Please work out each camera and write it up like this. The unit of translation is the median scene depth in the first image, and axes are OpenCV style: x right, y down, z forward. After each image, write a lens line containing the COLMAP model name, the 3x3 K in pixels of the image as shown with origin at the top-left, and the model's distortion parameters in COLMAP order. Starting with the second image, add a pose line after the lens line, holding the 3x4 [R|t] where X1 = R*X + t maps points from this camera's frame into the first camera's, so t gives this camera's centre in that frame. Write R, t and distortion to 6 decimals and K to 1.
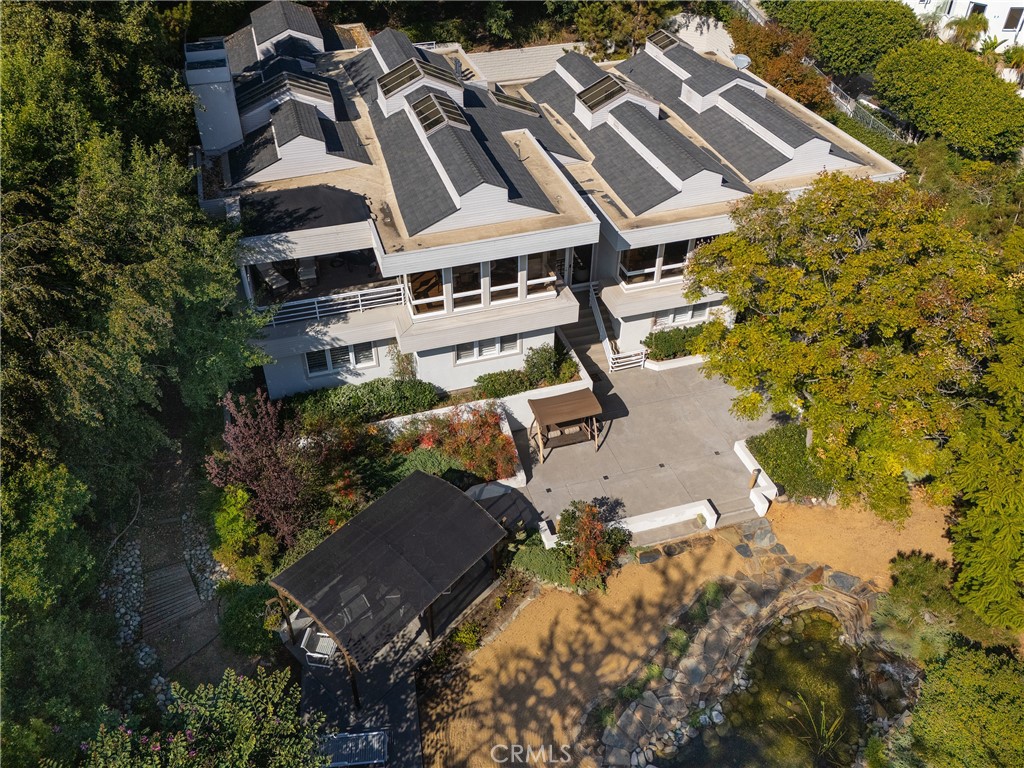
lens RADIAL K [[829.8, 0, 488.3], [0, 829.8, 348.5], [0, 0, 1]] dist [0.087693, -0.091882]
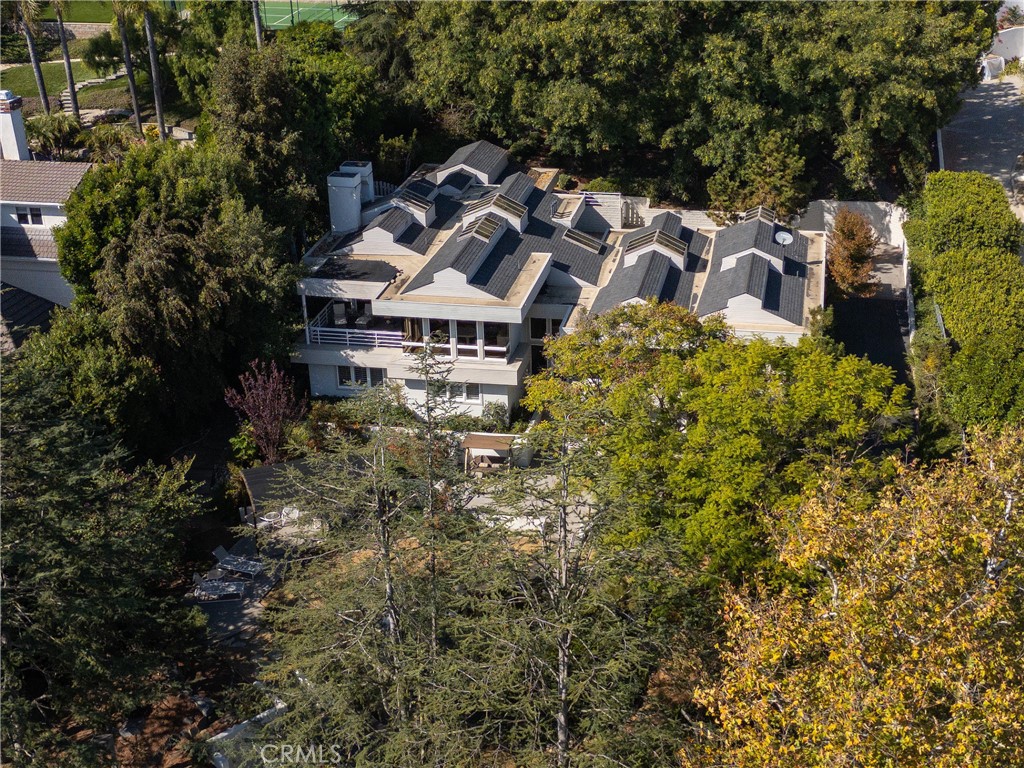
lens RADIAL K [[1377.2, 0, 604.2], [0, 1377.2, 424.0], [0, 0, 1]] dist [0.085031, -0.021130]
pose [[0.908835, 0.194477, -0.369050, 1.114139], [-0.263535, 0.953453, -0.146552, 0.329902], [0.323370, 0.230449, 0.917783, -1.028819]]
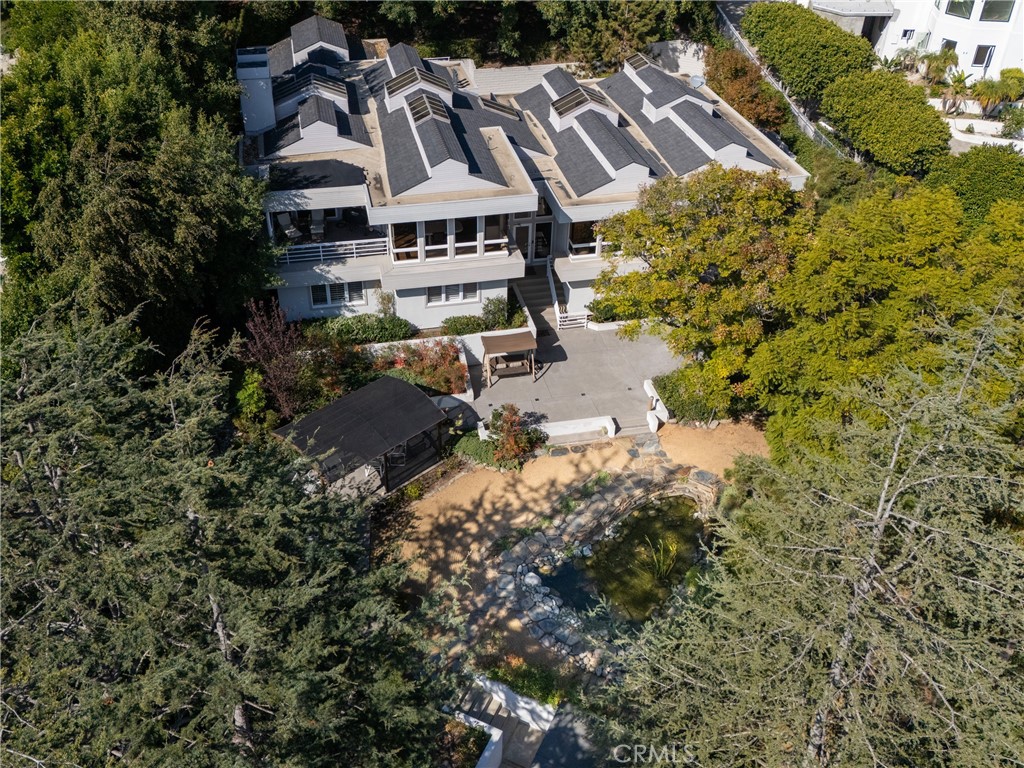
lens RADIAL K [[941.6, 0, 465.4], [0, 941.6, 382.4], [0, 0, 1]] dist [0.106239, -0.172433]
pose [[0.994928, 0.063071, -0.078361, 0.146276], [-0.065378, 0.997489, -0.027231, 0.179262], [0.076447, 0.032216, 0.996553, -0.448399]]
